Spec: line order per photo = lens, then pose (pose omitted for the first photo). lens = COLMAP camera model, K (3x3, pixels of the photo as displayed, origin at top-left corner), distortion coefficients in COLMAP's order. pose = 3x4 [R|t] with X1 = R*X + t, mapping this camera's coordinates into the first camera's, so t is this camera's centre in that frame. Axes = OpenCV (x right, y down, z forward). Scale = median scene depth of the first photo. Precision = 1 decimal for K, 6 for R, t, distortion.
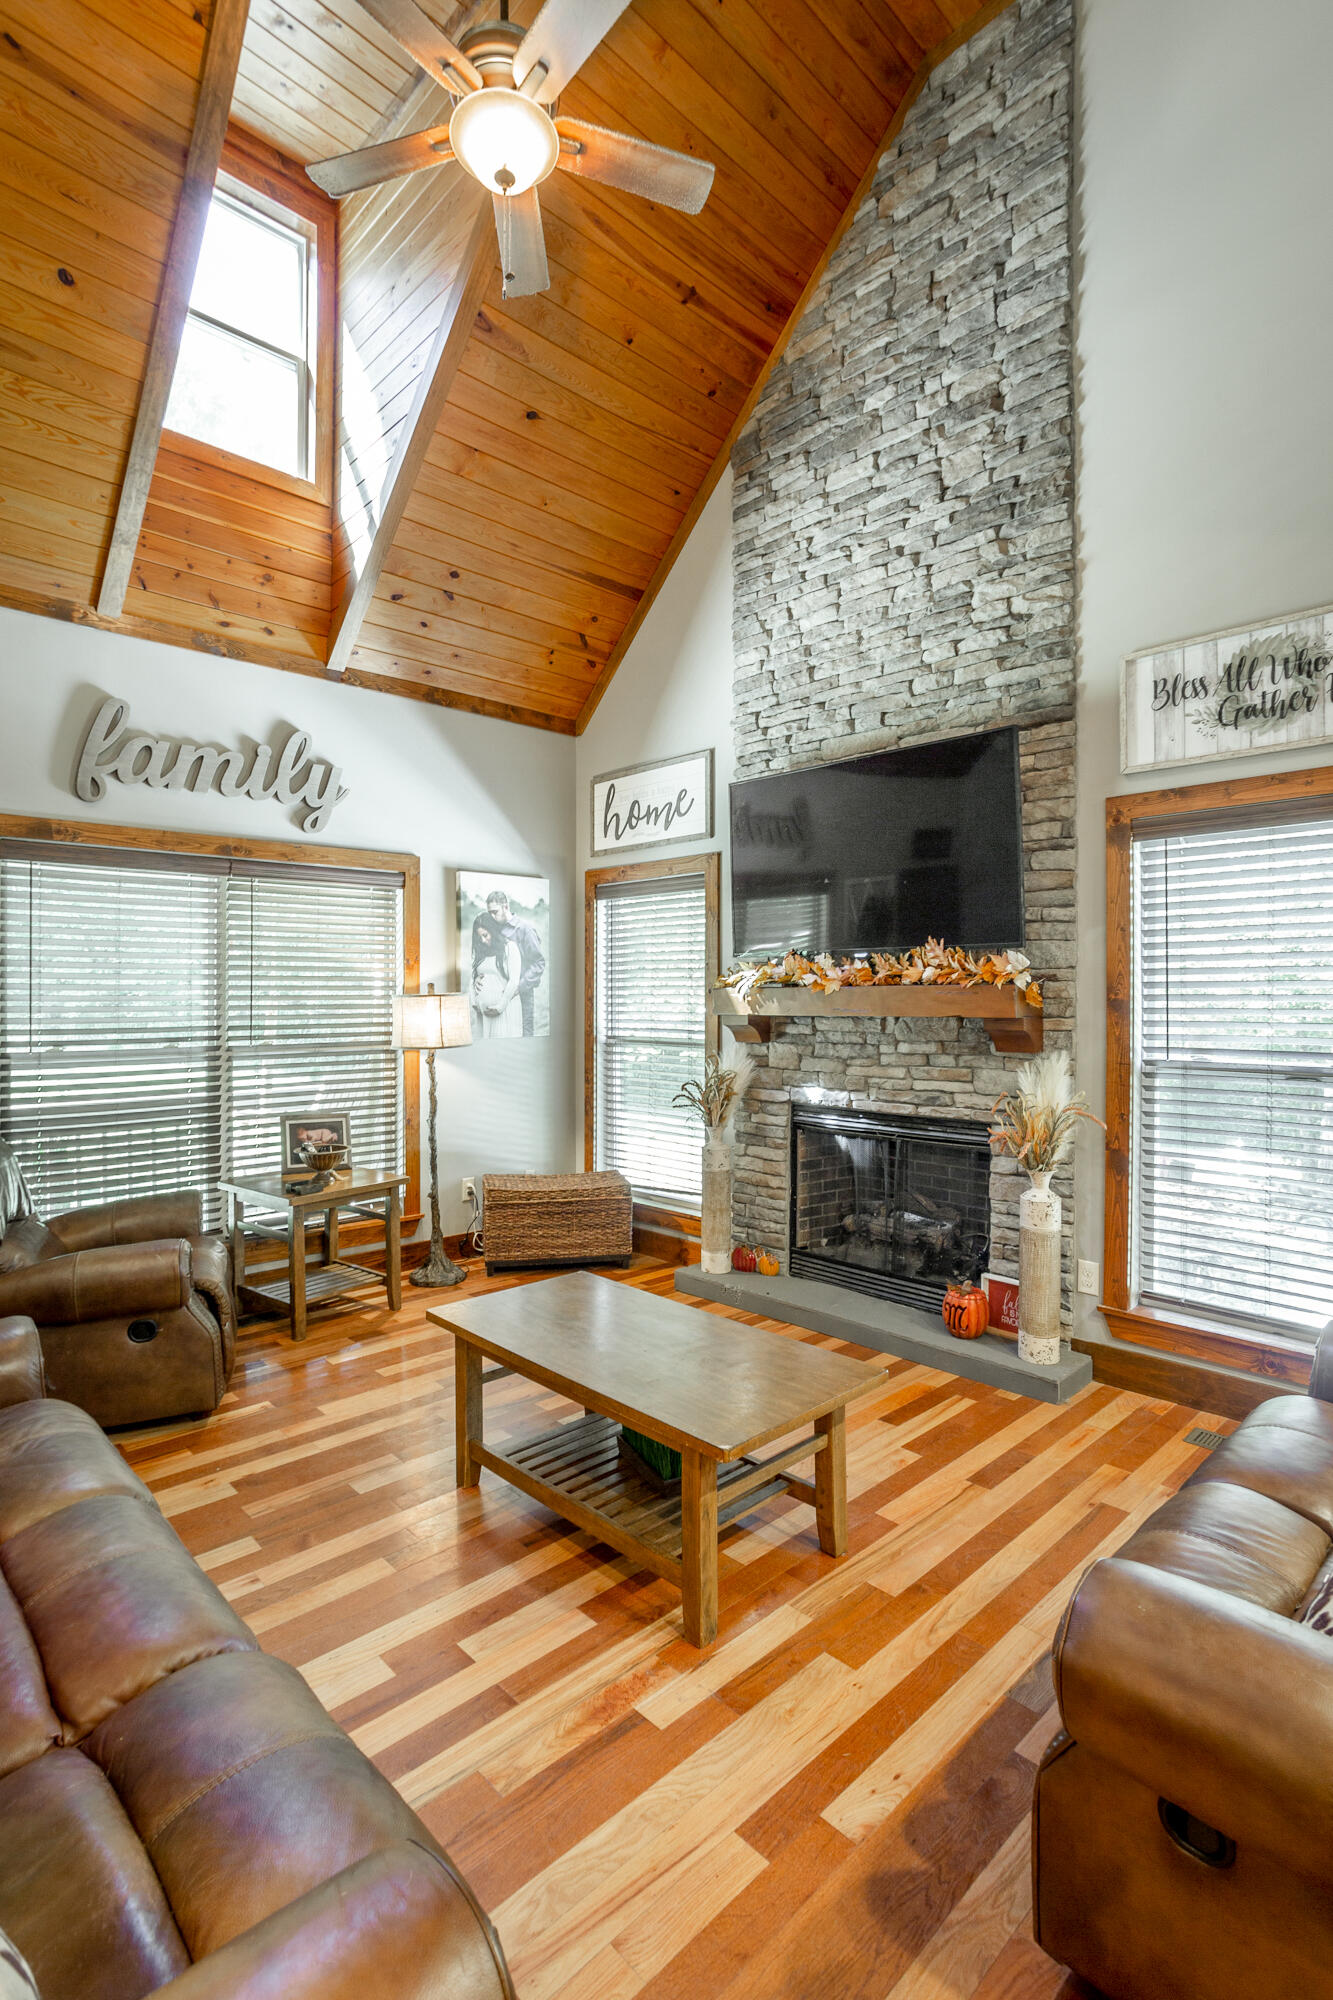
lens RADIAL K [[954.0, 0, 644.8], [0, 954.0, 986.6], [0, 0, 1]] dist [-0.056096, 0.034764]
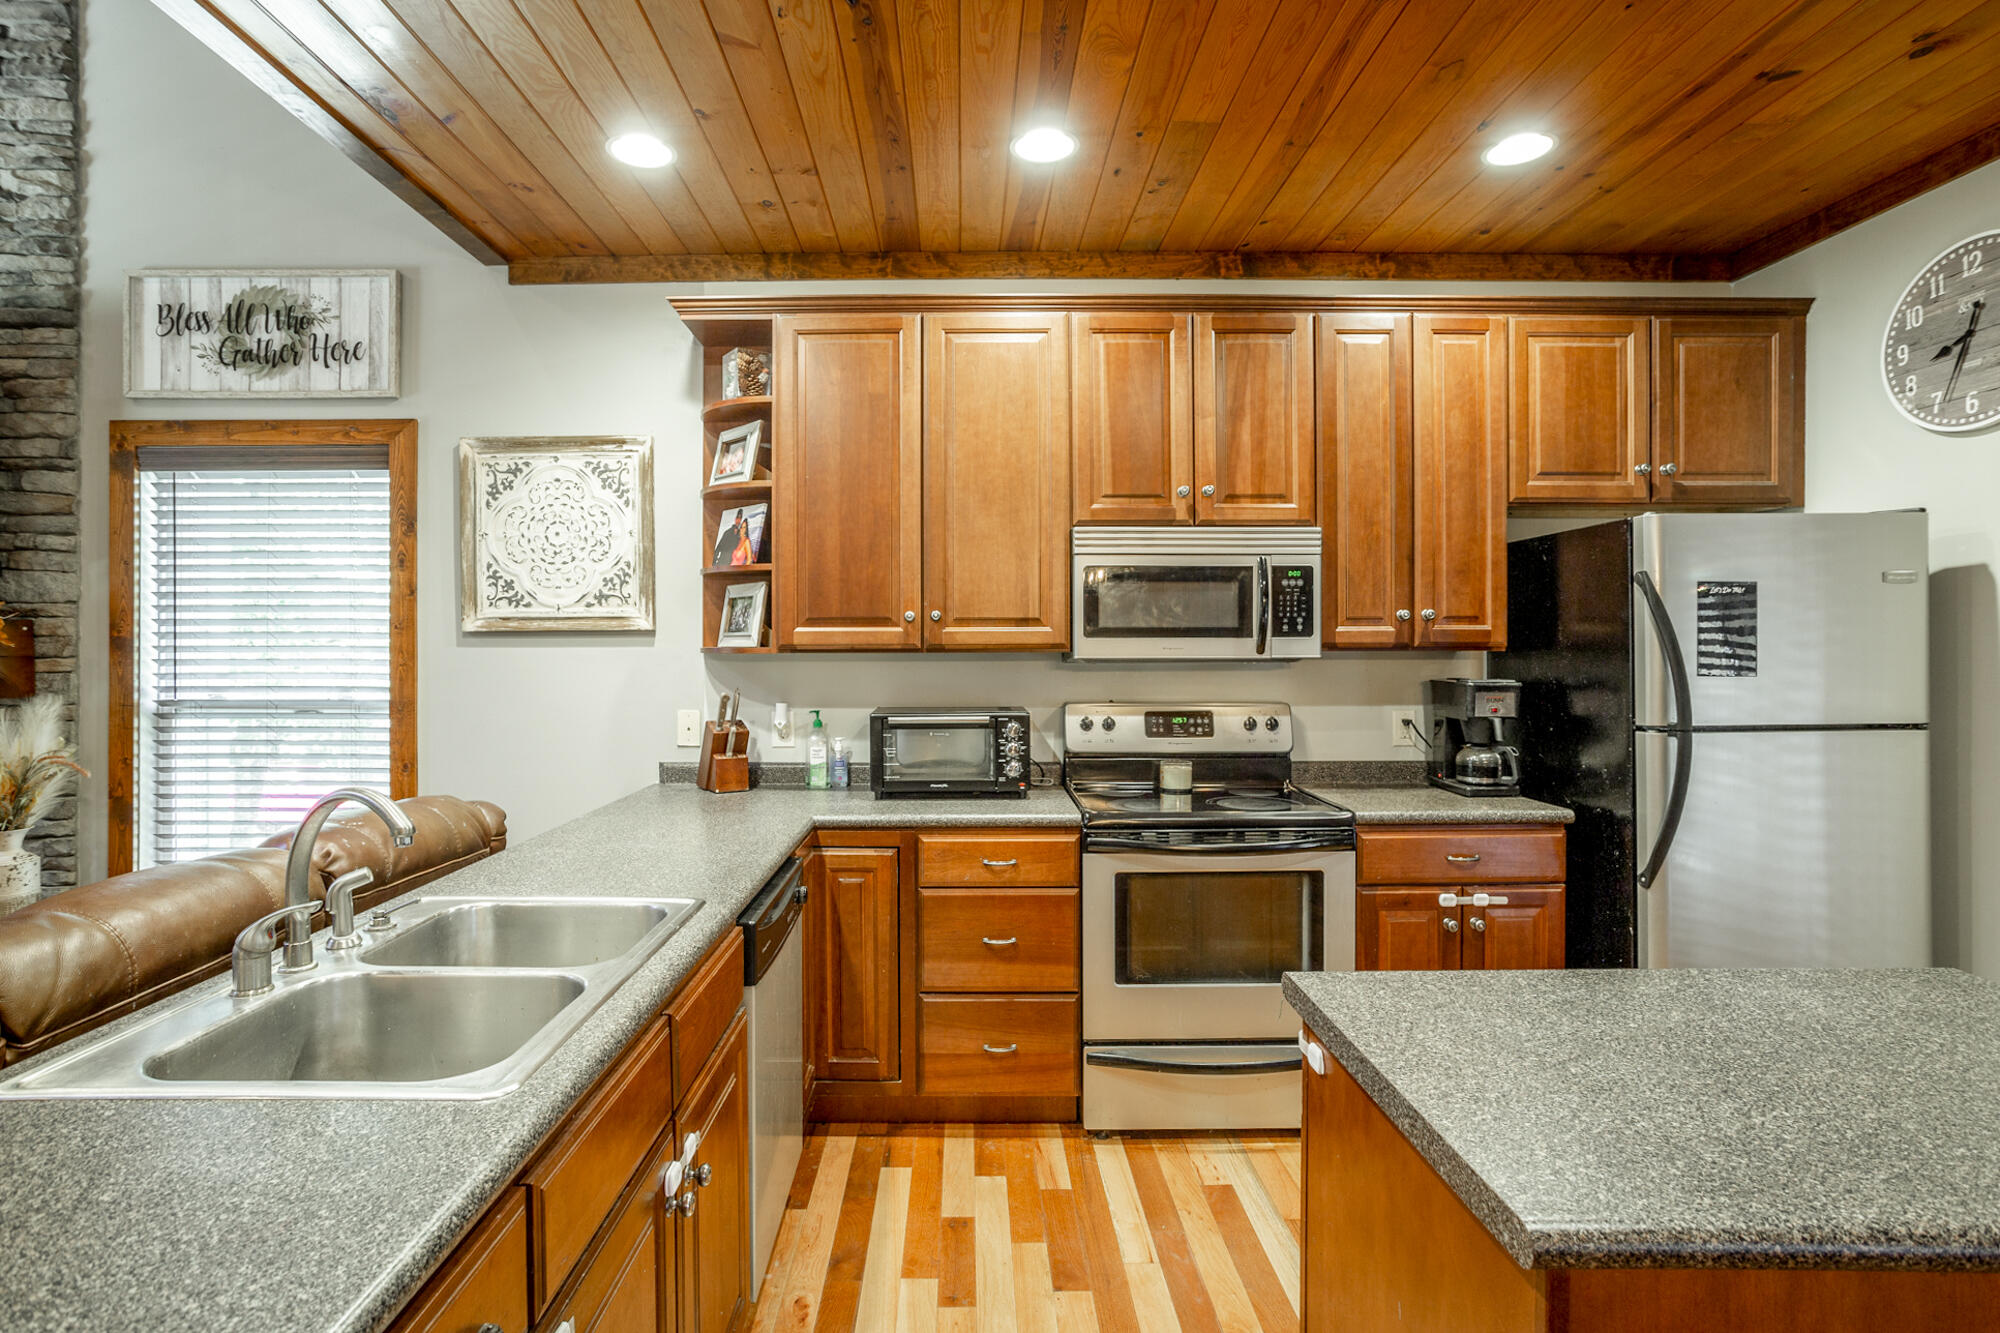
lens RADIAL K [[965.7, 0, 1000.7], [0, 965.7, 652.8], [0, 0, 1]] dist [-0.055709, 0.026779]
pose [[0.676236, -0.004767, 0.736669, 0.331846], [-0.003610, 0.999946, 0.009785, 0.013778], [-0.736676, -0.009276, 0.676182, -0.227524]]
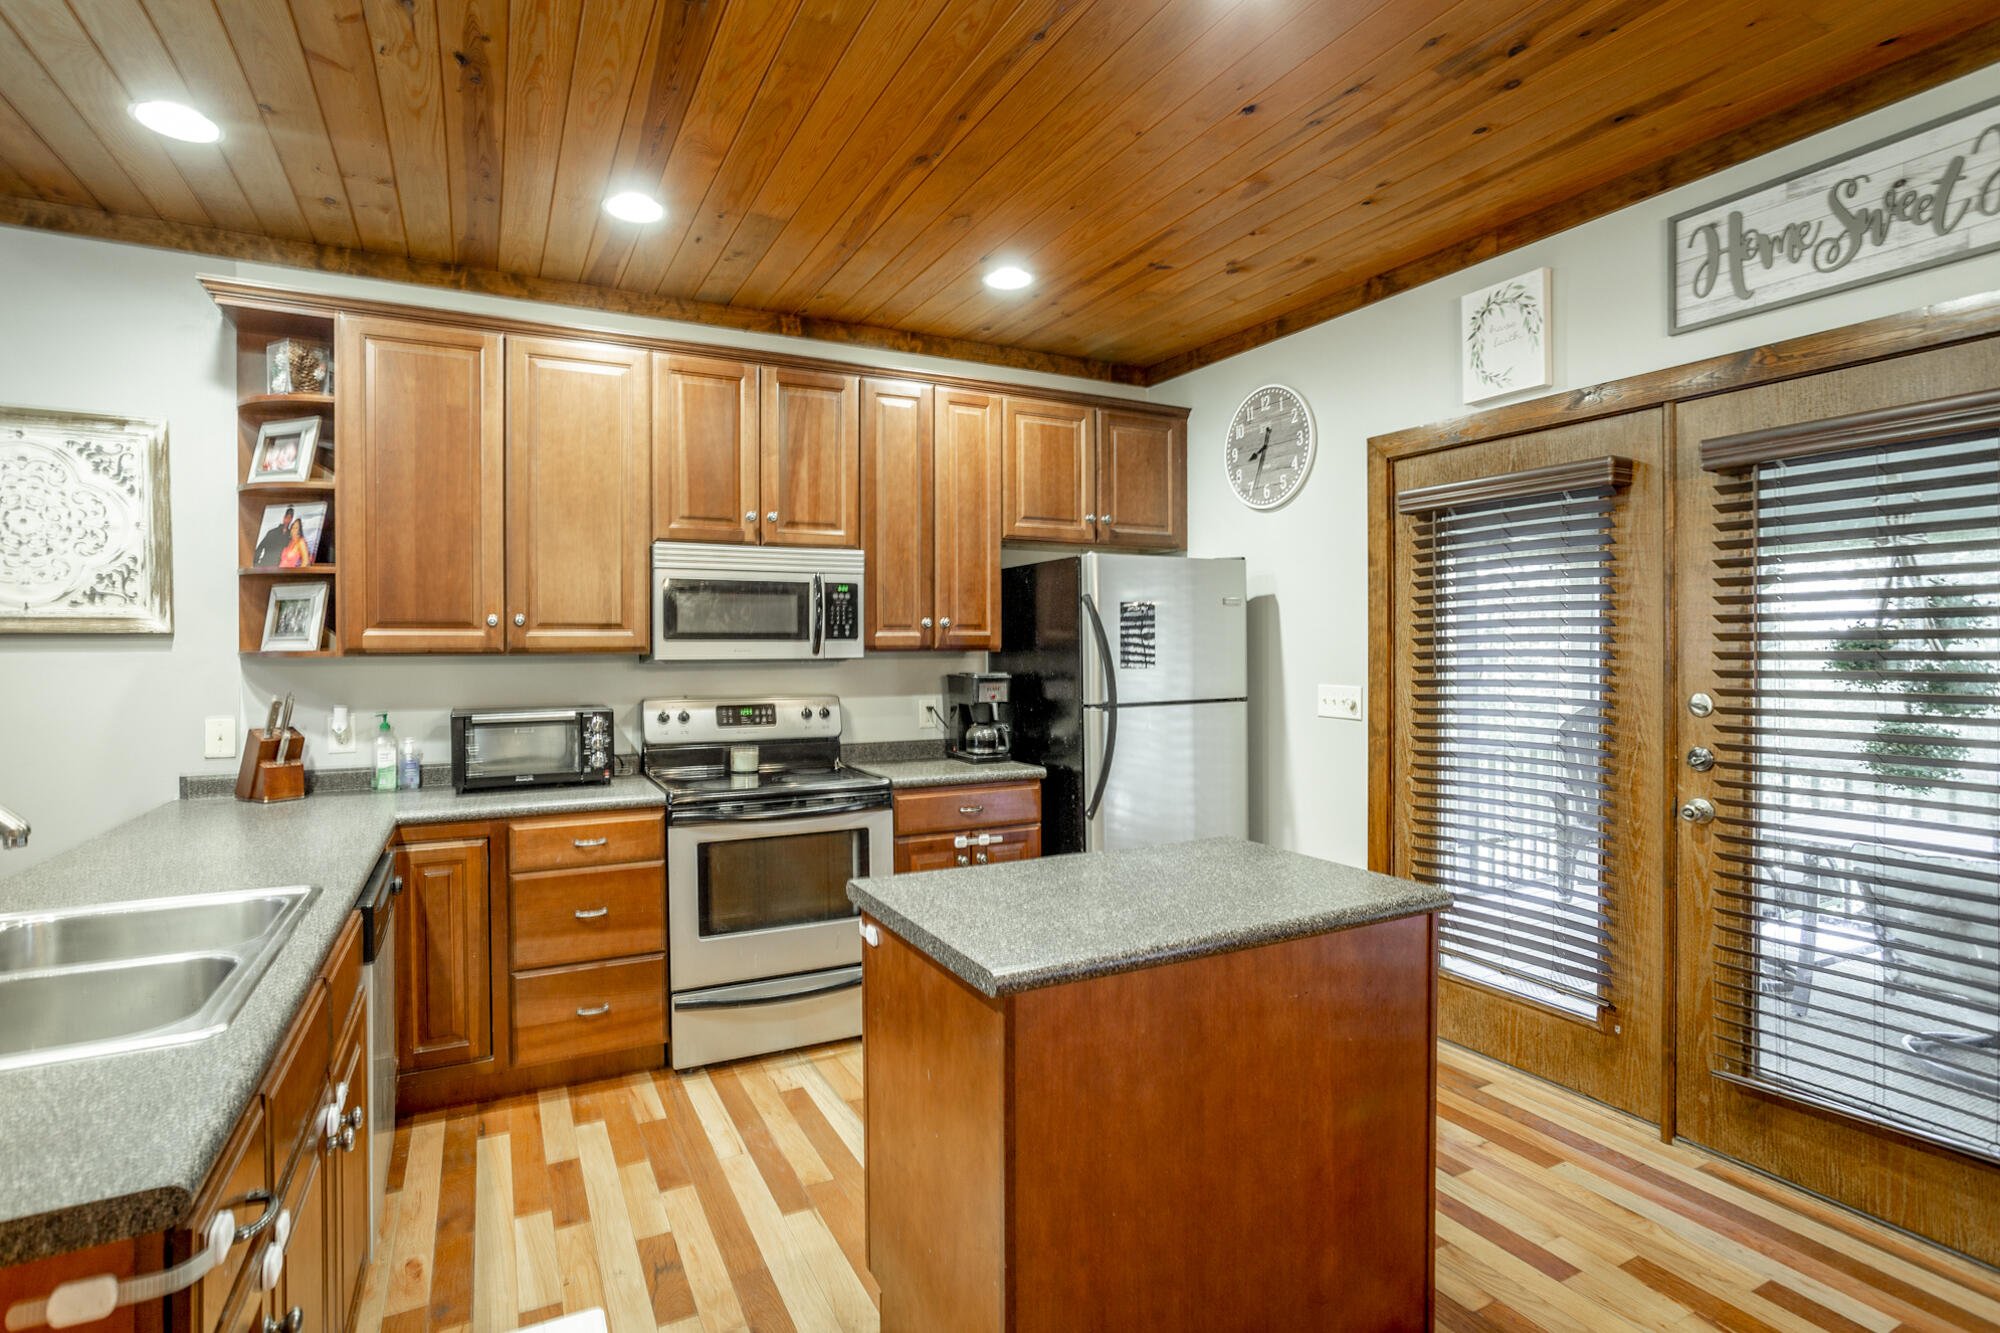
lens RADIAL K [[940.7, 0, 973.6], [0, 940.7, 650.0], [0, 0, 1]] dist [-0.024864, 0.022344]
pose [[0.291964, -0.002995, 0.956424, 0.223341], [-0.002238, 0.999990, 0.003814, 0.013231], [-0.956427, -0.003254, 0.291955, -0.267962]]
